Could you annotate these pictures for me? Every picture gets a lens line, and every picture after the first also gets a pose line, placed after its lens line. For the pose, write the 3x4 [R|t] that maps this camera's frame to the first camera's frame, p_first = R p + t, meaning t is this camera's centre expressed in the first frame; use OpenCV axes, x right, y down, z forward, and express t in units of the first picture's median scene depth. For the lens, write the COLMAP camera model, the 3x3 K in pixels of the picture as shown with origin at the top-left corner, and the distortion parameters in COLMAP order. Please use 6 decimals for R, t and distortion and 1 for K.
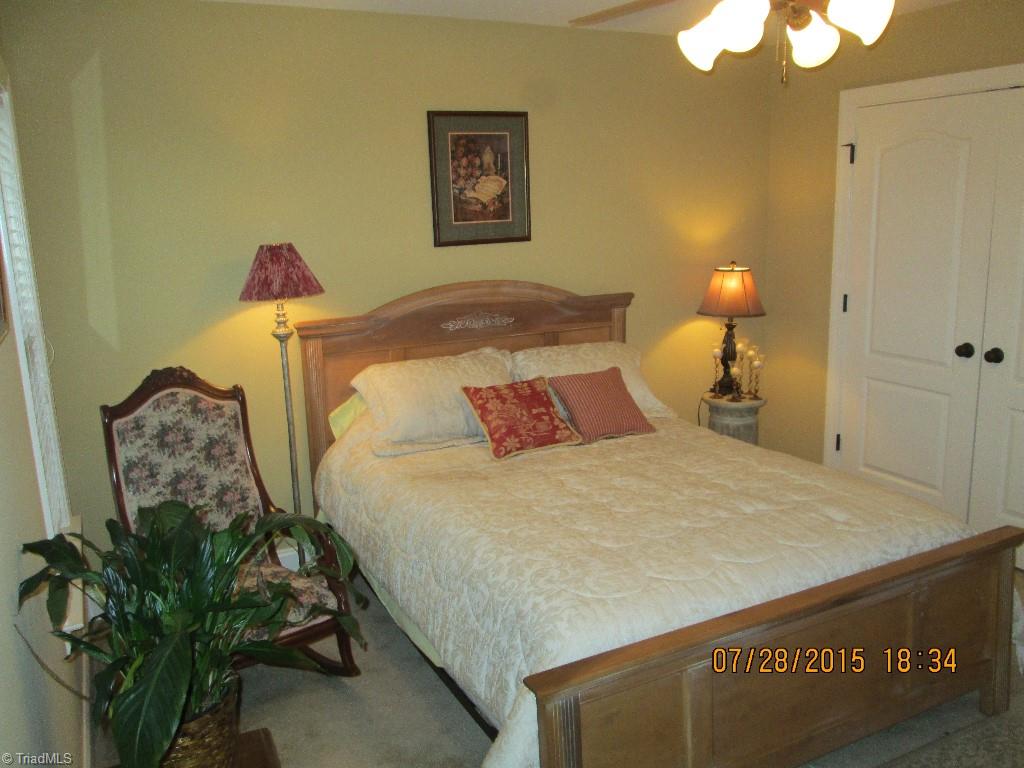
lens RADIAL K [[847.9, 0, 509.6], [0, 847.9, 382.1], [0, 0, 1]] dist [-0.041297, -0.005344]
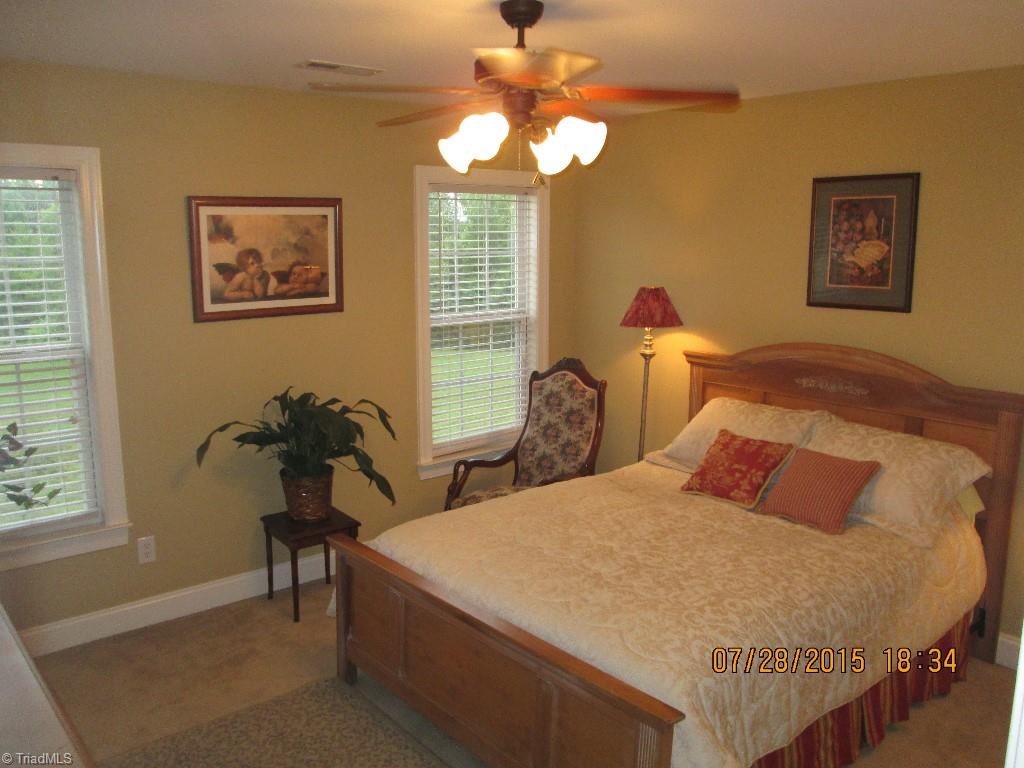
lens RADIAL K [[847.9, 0, 507.6], [0, 847.9, 383.3], [0, 0, 1]] dist [-0.041297, -0.005344]
pose [[0.222884, 0.200336, -0.954038, 0.848388], [-0.211611, 0.965263, 0.153256, -0.148651], [0.951601, 0.167727, 0.257535, 0.393167]]
